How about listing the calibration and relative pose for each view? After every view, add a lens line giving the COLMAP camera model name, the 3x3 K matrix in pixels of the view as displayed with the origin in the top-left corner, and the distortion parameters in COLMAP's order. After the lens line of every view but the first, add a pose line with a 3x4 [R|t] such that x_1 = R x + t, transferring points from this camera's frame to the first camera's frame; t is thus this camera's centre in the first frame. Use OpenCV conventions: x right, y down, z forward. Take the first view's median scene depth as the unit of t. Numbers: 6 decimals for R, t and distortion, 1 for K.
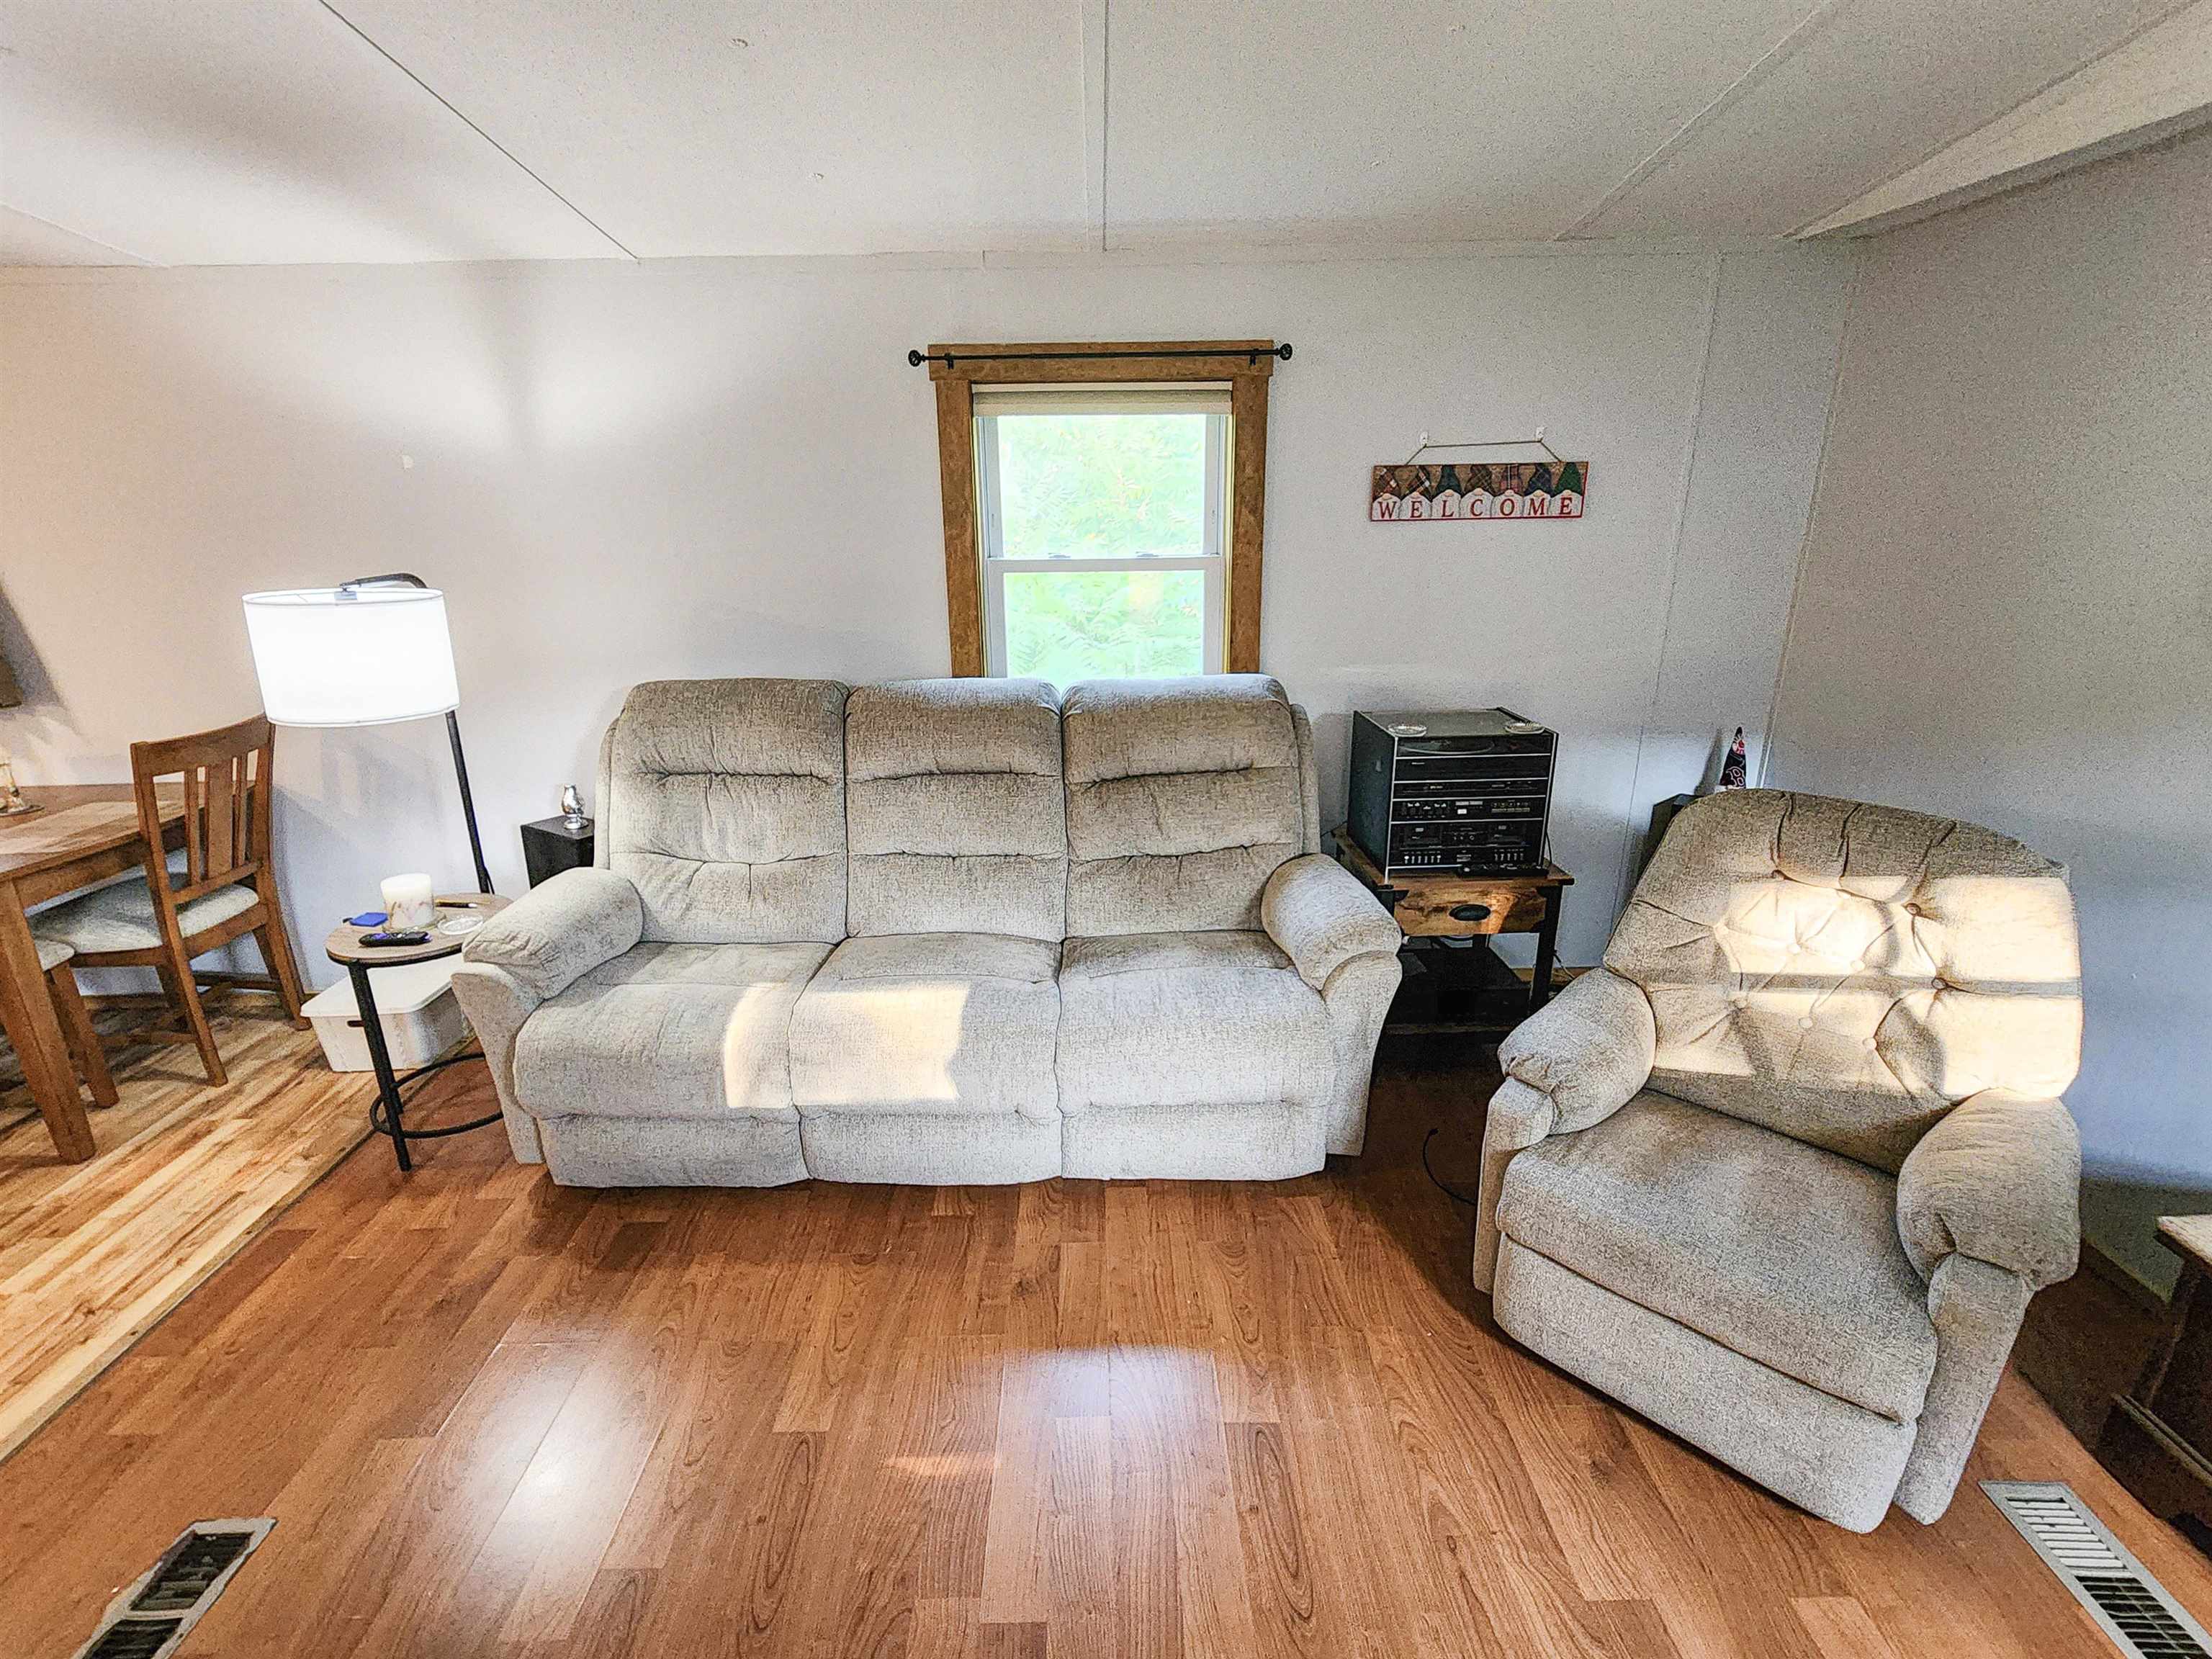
lens RADIAL K [[1038.7, 0, 1087.9], [0, 1038.7, 835.5], [0, 0, 1]] dist [-0.005028, 0.003964]
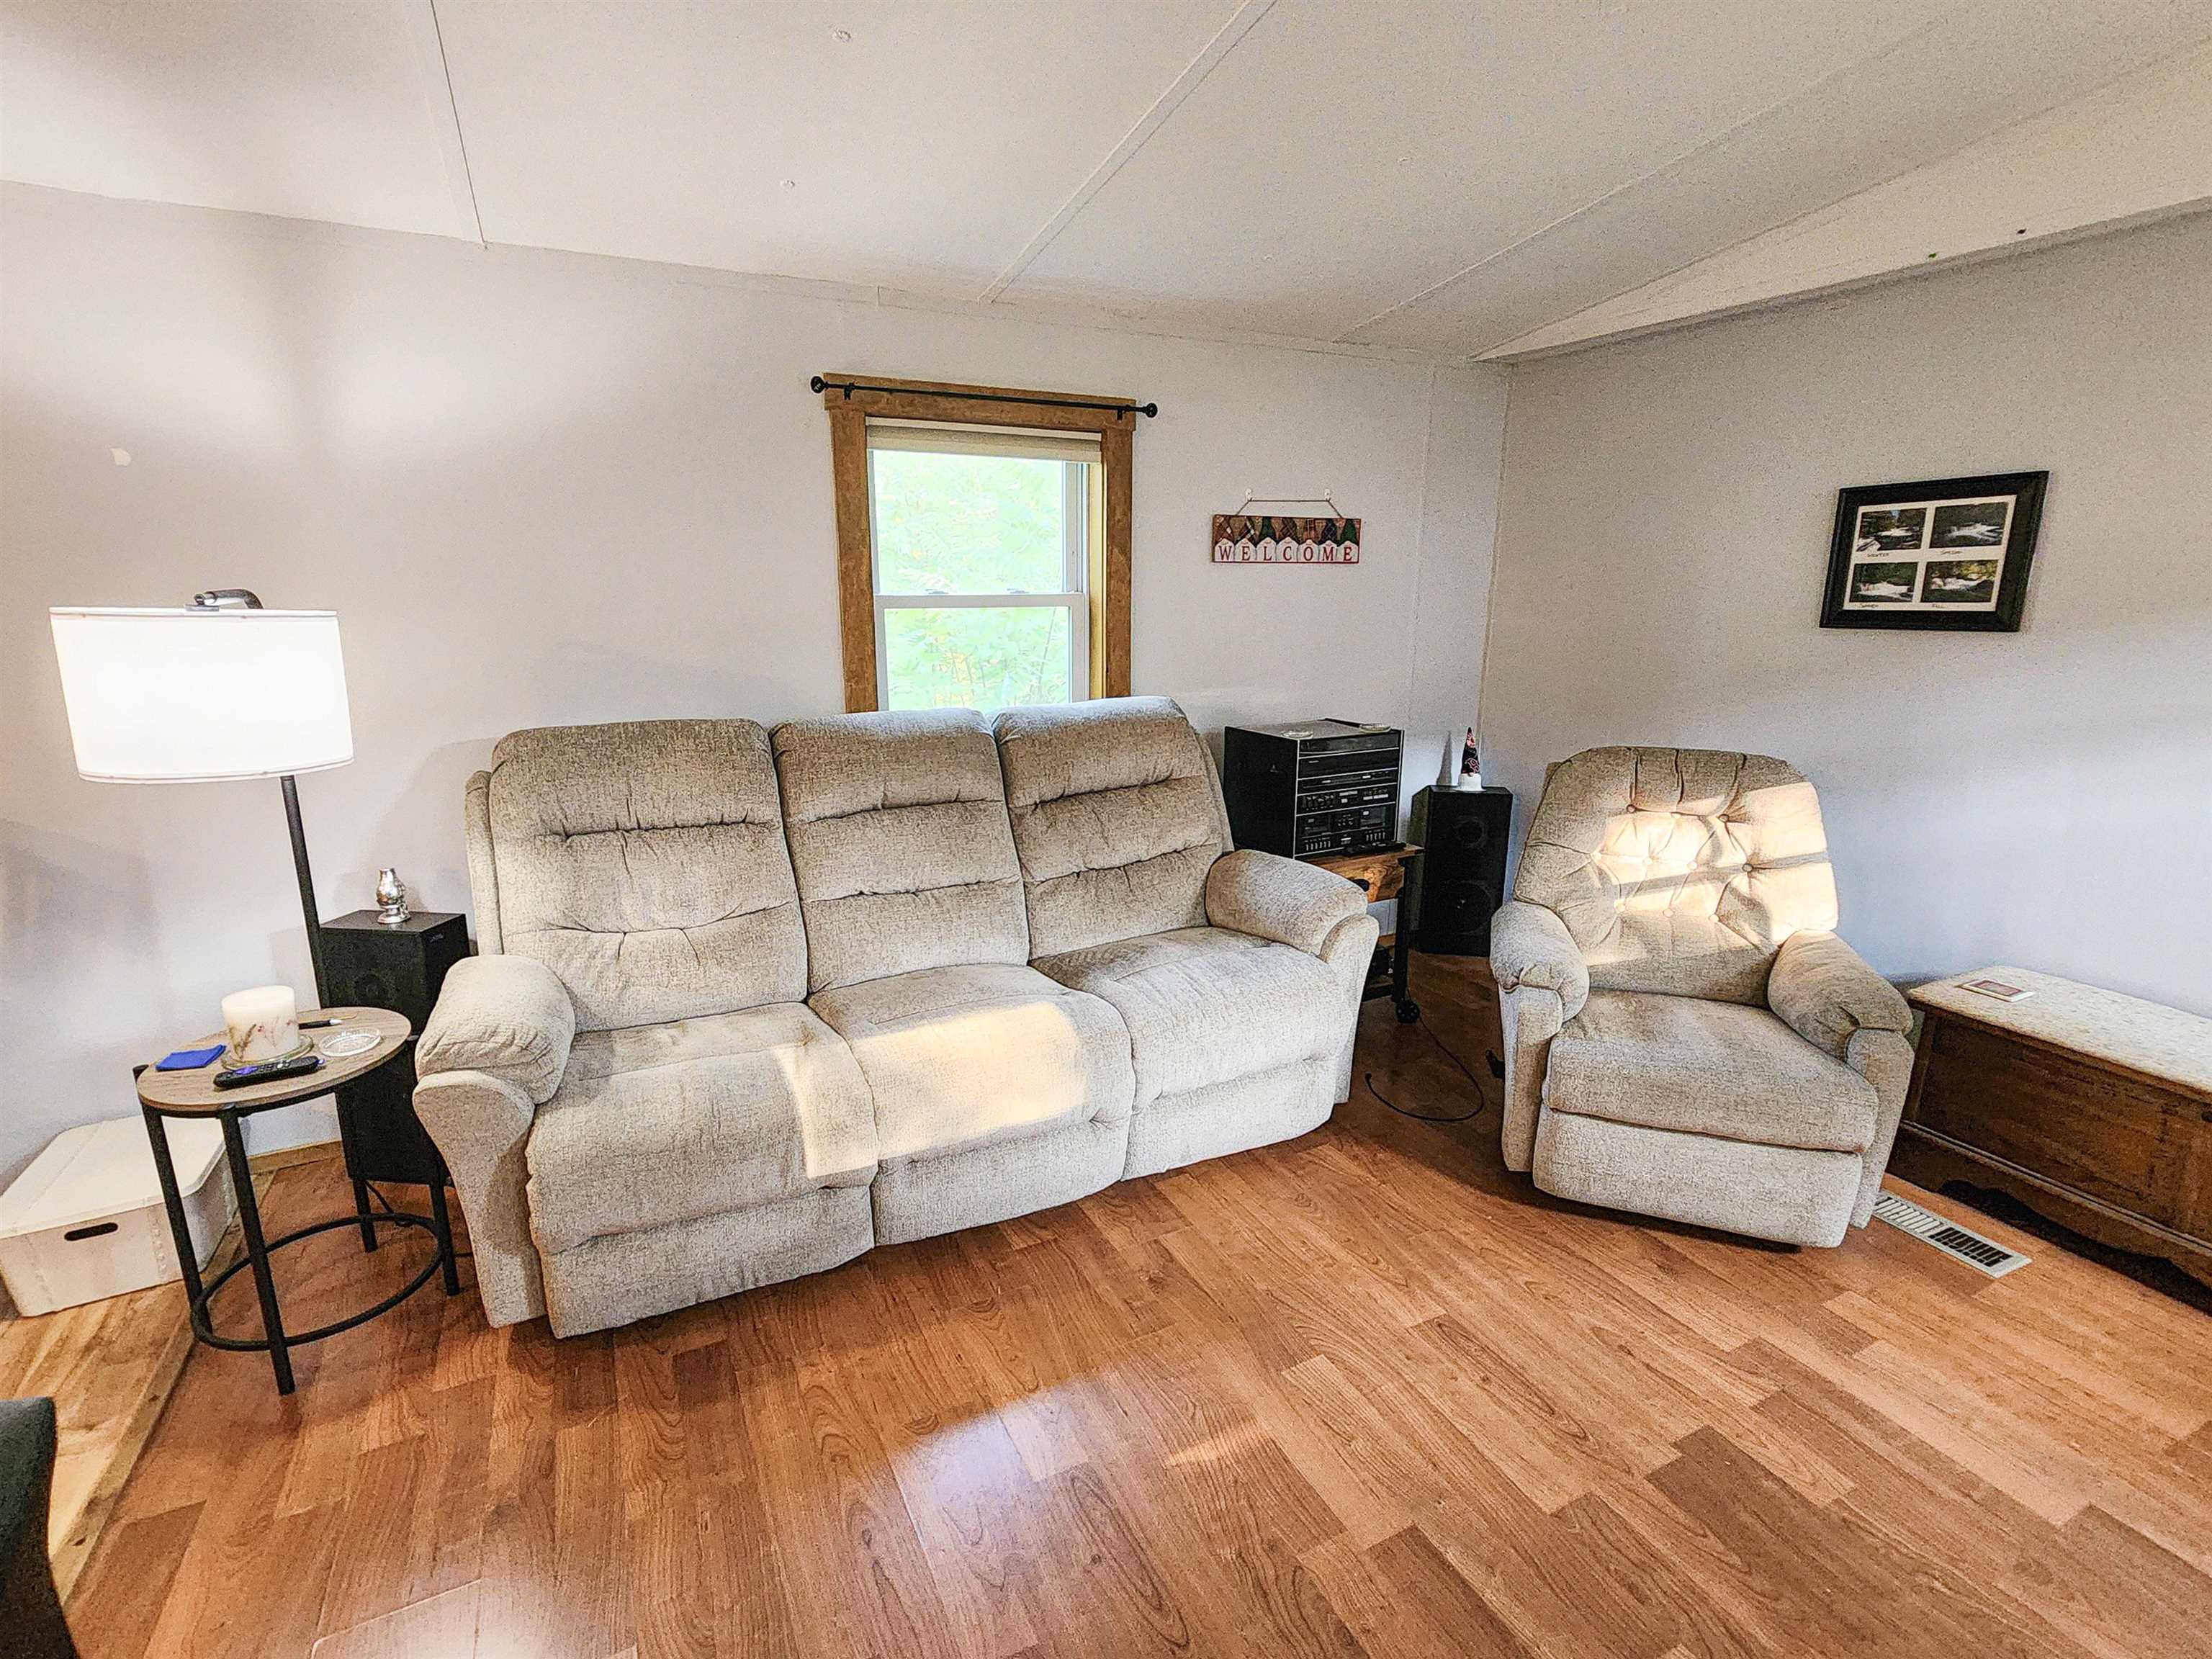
lens RADIAL K [[1038.7, 0, 1095.7], [0, 1038.7, 835.2], [0, 0, 1]] dist [-0.005028, 0.003964]
pose [[0.898555, -0.091744, 0.429163, -0.400542], [0.125128, 0.990872, -0.050162, 0.039264], [-0.420644, 0.098774, 0.901833, 0.060417]]
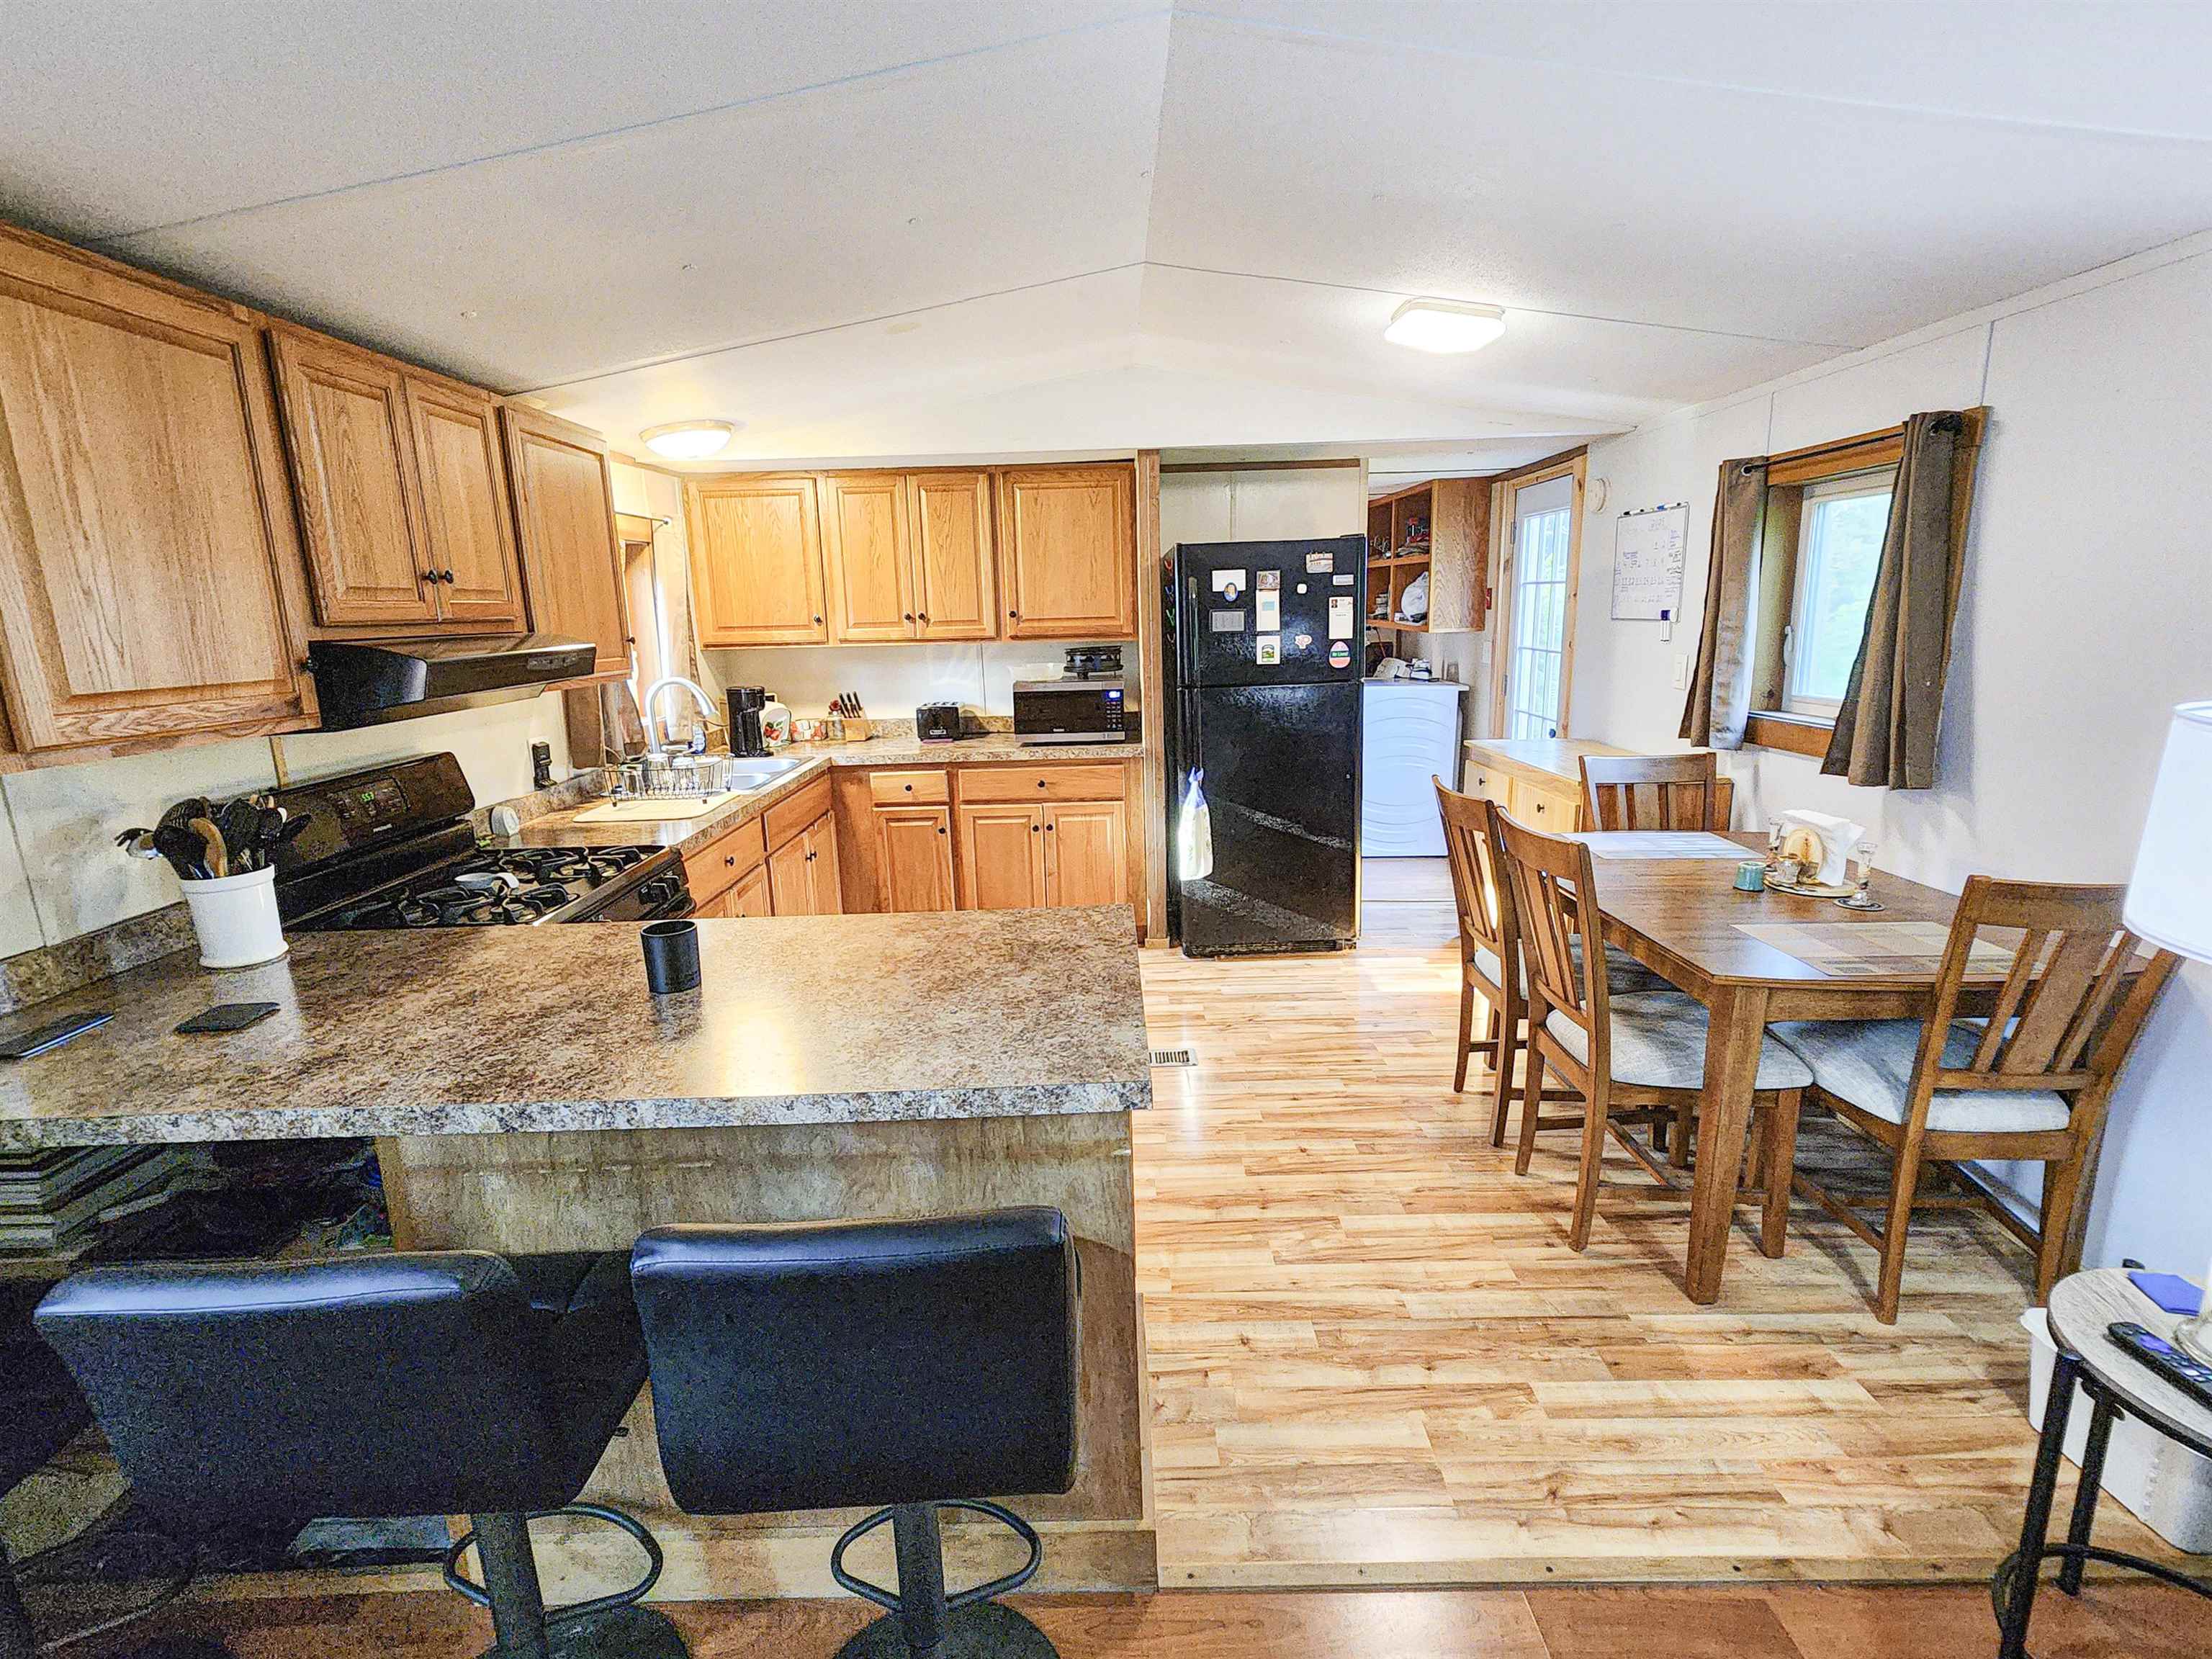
lens RADIAL K [[1038.7, 0, 1101.6], [0, 1038.7, 828.9], [0, 0, 1]] dist [-0.005028, 0.003964]
pose [[-0.013395, 0.227072, -0.973786, -0.201188], [-0.290265, 0.931053, 0.221101, -0.097732], [0.956852, 0.285618, 0.053440, 0.351283]]
